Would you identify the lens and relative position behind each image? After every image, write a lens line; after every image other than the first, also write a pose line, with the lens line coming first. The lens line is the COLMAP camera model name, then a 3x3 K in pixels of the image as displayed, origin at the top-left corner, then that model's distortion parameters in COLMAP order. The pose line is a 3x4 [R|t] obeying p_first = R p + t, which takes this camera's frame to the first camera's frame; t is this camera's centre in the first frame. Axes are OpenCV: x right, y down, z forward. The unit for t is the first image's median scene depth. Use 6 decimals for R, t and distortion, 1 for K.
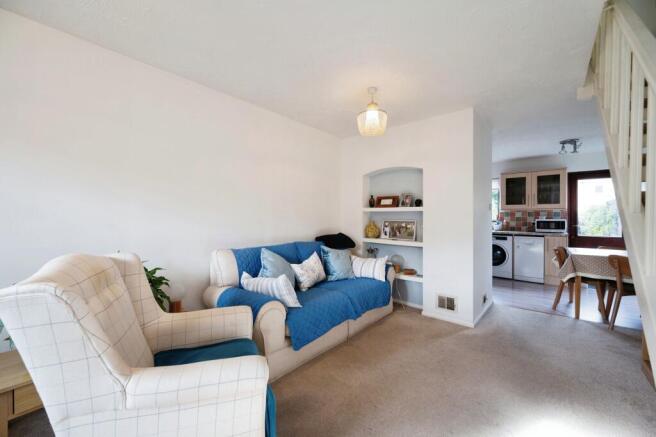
lens RADIAL K [[259.5, 0, 328.3], [0, 259.5, 220.6], [0, 0, 1]] dist [-0.001246, -0.000097]
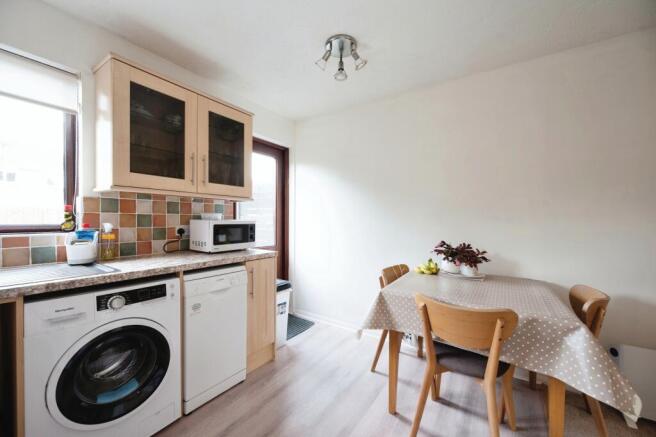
lens RADIAL K [[259.5, 0, 328.3], [0, 259.5, 220.6], [0, 0, 1]] dist [-0.001246, -0.000097]
pose [[-0.123569, -0.011524, 0.992269, 0.386732], [0.000651, 0.999931, 0.011694, -0.009812], [-0.992336, 0.002091, -0.123553, 0.860262]]
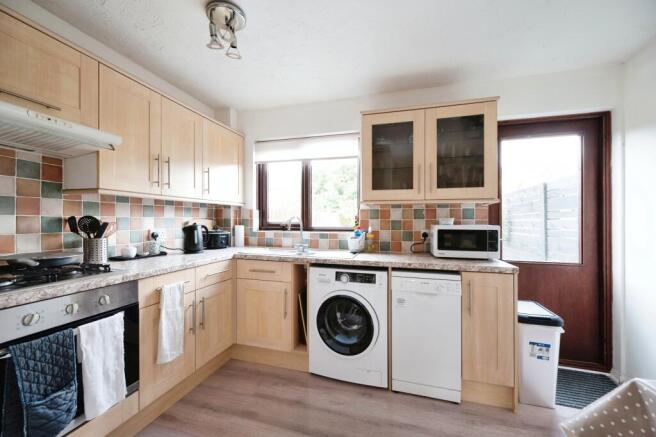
lens RADIAL K [[259.5, 0, 328.3], [0, 259.5, 220.6], [0, 0, 1]] dist [-0.001246, -0.000097]
pose [[0.907700, 0.002928, 0.419609, 0.476663], [0.002283, 0.999926, -0.011916, -0.008462], [-0.419613, 0.011774, 0.907627, 0.696364]]
